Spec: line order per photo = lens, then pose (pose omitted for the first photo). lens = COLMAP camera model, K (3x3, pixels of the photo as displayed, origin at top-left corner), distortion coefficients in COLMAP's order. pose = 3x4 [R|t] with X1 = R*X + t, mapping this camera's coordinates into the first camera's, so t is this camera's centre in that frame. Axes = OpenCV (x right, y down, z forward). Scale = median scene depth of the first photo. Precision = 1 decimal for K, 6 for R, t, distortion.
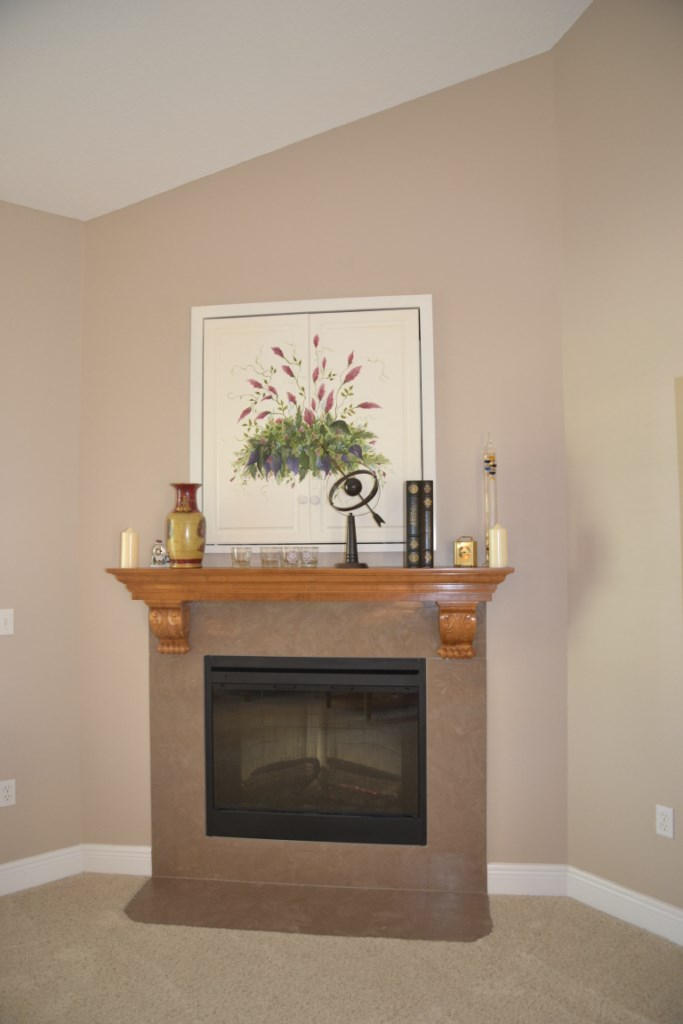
lens RADIAL K [[726.0, 0, 347.1], [0, 726.0, 521.2], [0, 0, 1]] dist [-0.116718, 0.090744]
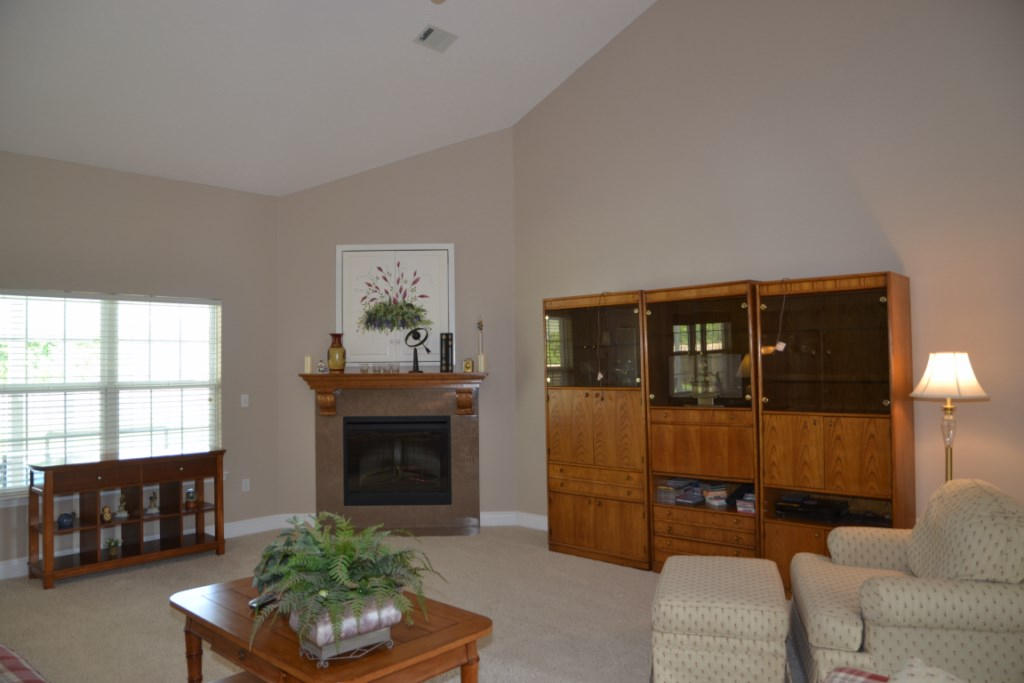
lens RADIAL K [[726.0, 0, 513.4], [0, 726.0, 341.1], [0, 0, 1]] dist [-0.116718, 0.090744]
pose [[0.987554, 0.001357, 0.157273, -0.043552], [-0.001801, 0.999995, 0.002678, -0.035554], [-0.157268, -0.002928, 0.987552, -1.121548]]
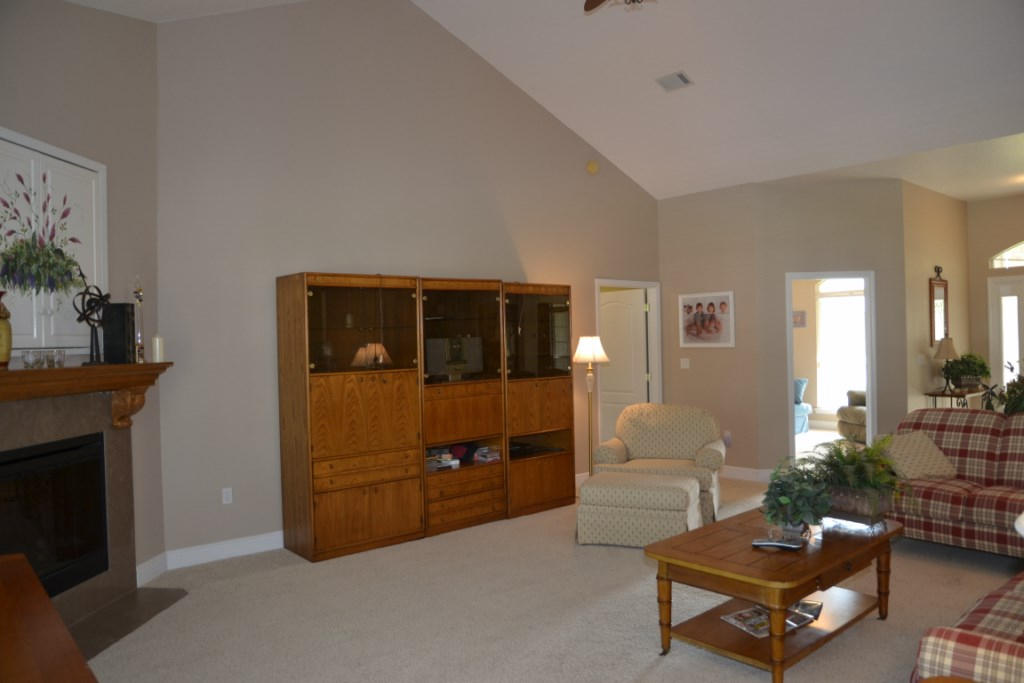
lens RADIAL K [[726.0, 0, 514.1], [0, 726.0, 339.9], [0, 0, 1]] dist [-0.116718, 0.090744]
pose [[-0.039579, 0.008761, 0.999178, -1.237094], [-0.012217, 0.999883, -0.009251, 0.018509], [-0.999142, -0.012573, -0.039467, 0.270153]]
